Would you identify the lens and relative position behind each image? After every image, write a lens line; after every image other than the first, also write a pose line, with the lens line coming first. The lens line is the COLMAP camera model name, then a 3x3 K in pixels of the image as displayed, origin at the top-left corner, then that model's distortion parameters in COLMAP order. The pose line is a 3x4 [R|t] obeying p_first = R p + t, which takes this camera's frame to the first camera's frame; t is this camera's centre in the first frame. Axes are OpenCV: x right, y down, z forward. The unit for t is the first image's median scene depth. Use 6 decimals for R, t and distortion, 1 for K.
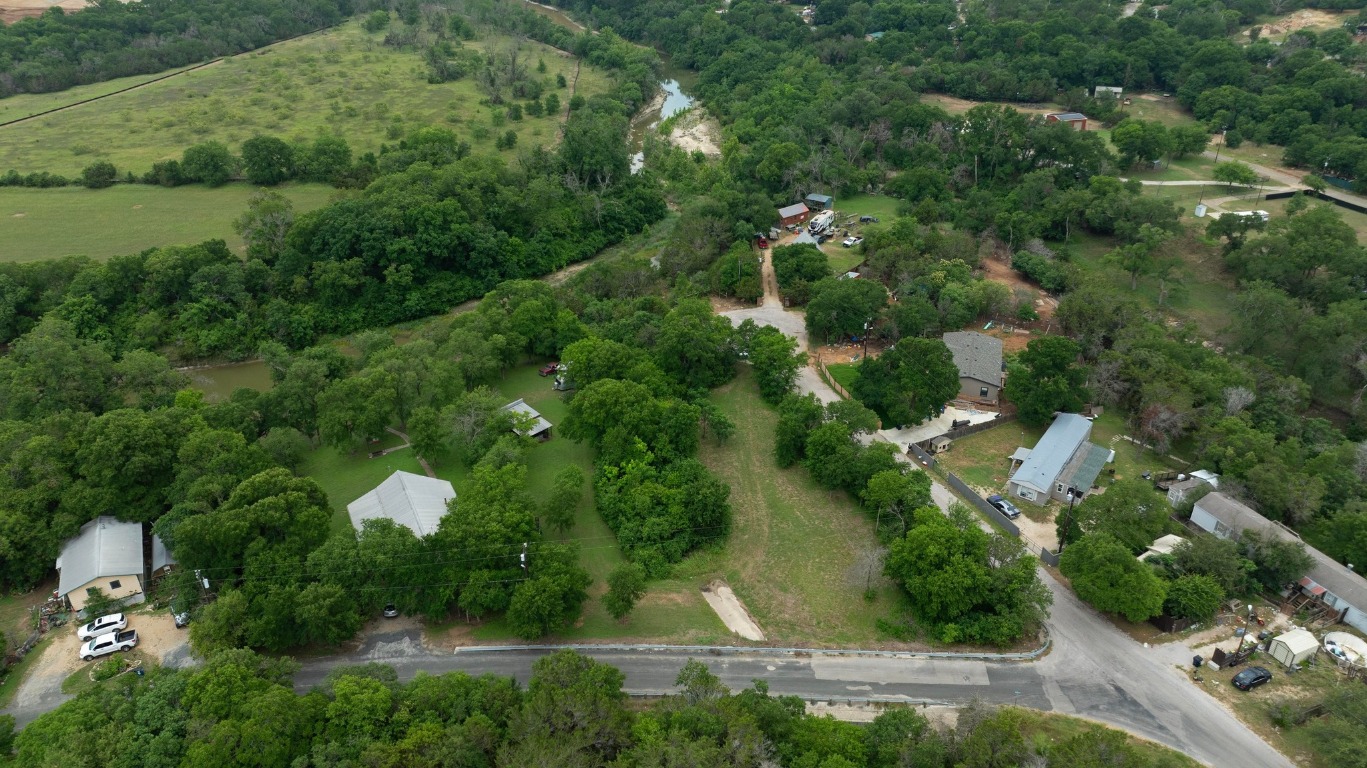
lens RADIAL K [[971.7, 0, 683.9], [0, 971.7, 383.3], [0, 0, 1]] dist [-0.032156, 0.030359]
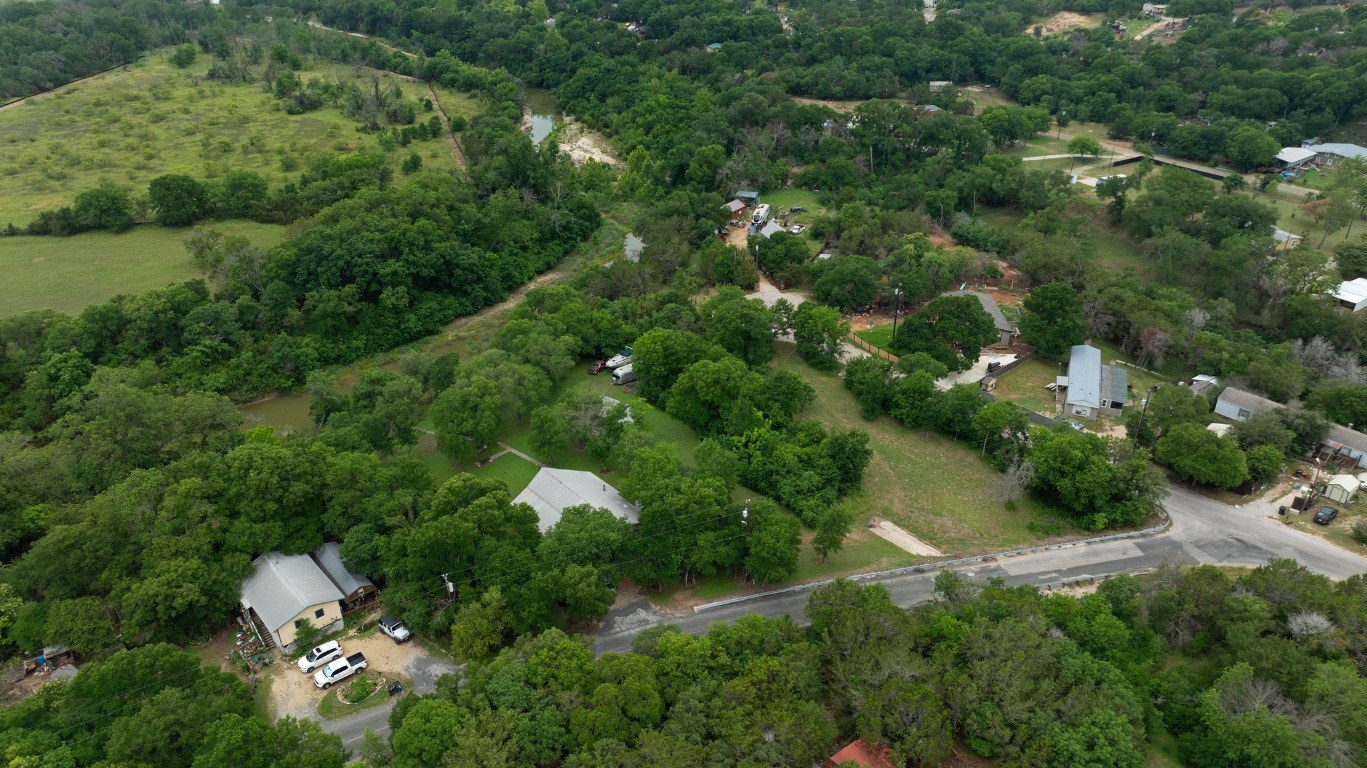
lens RADIAL K [[971.7, 0, 687.3], [0, 971.7, 389.7], [0, 0, 1]] dist [-0.032156, 0.030359]
pose [[0.964924, -0.121535, 0.232702, -0.249796], [0.124898, 0.992170, 0.000284, 0.017941], [-0.230914, 0.028790, 0.972548, -0.024573]]
